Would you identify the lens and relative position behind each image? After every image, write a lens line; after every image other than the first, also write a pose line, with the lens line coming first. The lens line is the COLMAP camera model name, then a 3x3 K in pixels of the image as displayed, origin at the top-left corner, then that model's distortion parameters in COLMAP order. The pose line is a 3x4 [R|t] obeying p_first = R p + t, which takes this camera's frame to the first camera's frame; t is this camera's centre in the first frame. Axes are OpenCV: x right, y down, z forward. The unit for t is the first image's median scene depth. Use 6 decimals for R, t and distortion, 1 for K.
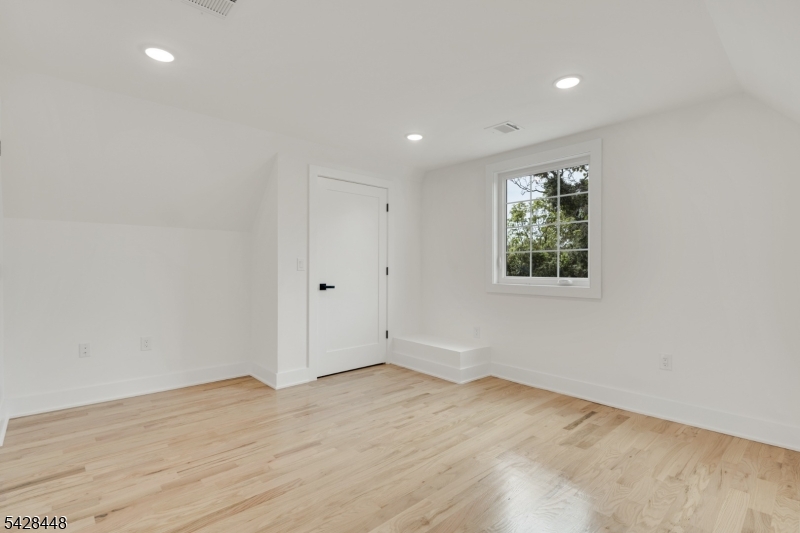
lens RADIAL K [[373.9, 0, 425.1], [0, 373.9, 265.2], [0, 0, 1]] dist [0.000213, 0.002404]
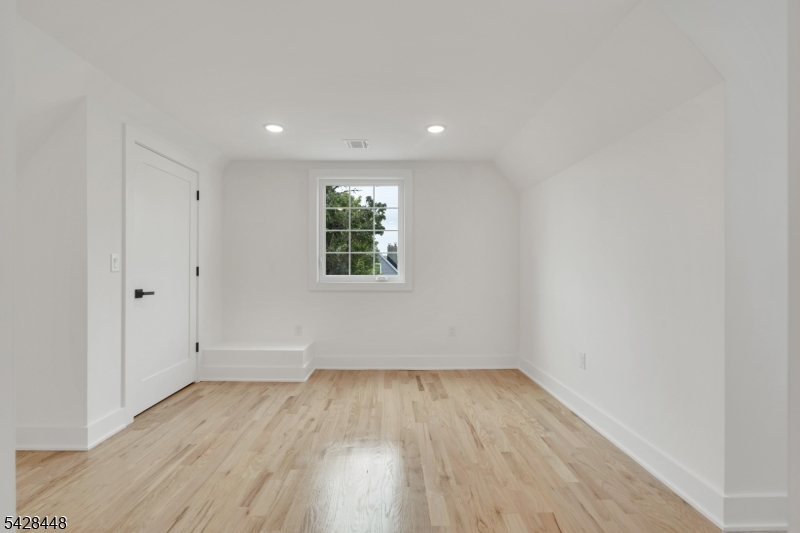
lens RADIAL K [[373.9, 0, 375.4], [0, 373.9, 263.7], [0, 0, 1]] dist [0.000213, 0.002404]
pose [[0.690503, 0.003373, 0.723322, -0.506644], [-0.006532, 0.999977, 0.001573, -0.005820], [-0.723300, -0.005811, 0.690509, 0.159420]]
